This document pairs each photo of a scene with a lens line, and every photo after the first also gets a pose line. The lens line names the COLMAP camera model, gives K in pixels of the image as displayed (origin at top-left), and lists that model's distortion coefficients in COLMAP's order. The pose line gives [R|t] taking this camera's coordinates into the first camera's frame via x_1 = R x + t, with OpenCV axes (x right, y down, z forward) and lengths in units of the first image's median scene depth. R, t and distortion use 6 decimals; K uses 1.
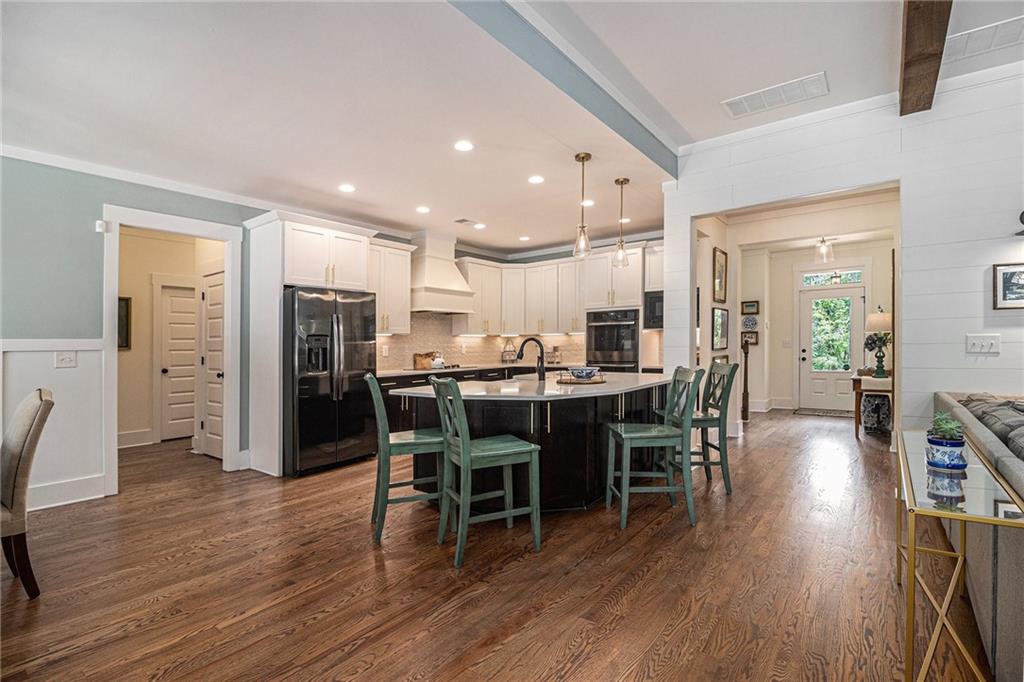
lens RADIAL K [[485.6, 0, 512.0], [0, 485.6, 344.6], [0, 0, 1]] dist [0.000251, 0.000006]
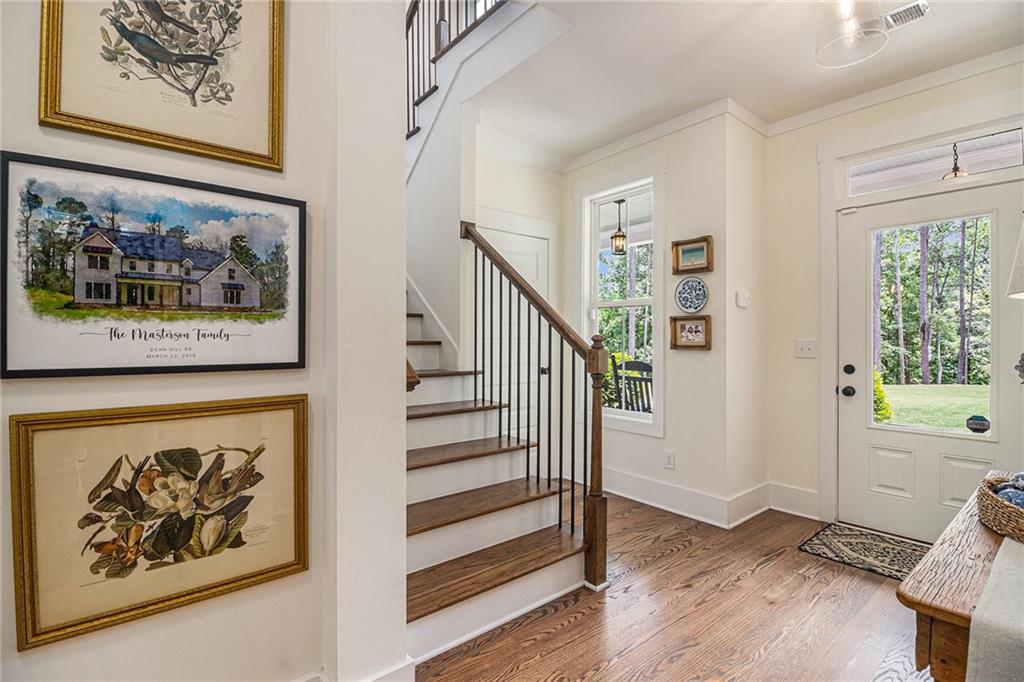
lens RADIAL K [[485.6, 0, 512.2], [0, 485.6, 337.0], [0, 0, 1]] dist [0.000251, 0.000006]
pose [[0.974521, 0.016722, -0.223670, 0.436424], [-0.017822, 0.999837, -0.002896, -0.006204], [0.223585, 0.006809, 0.974661, 0.584143]]
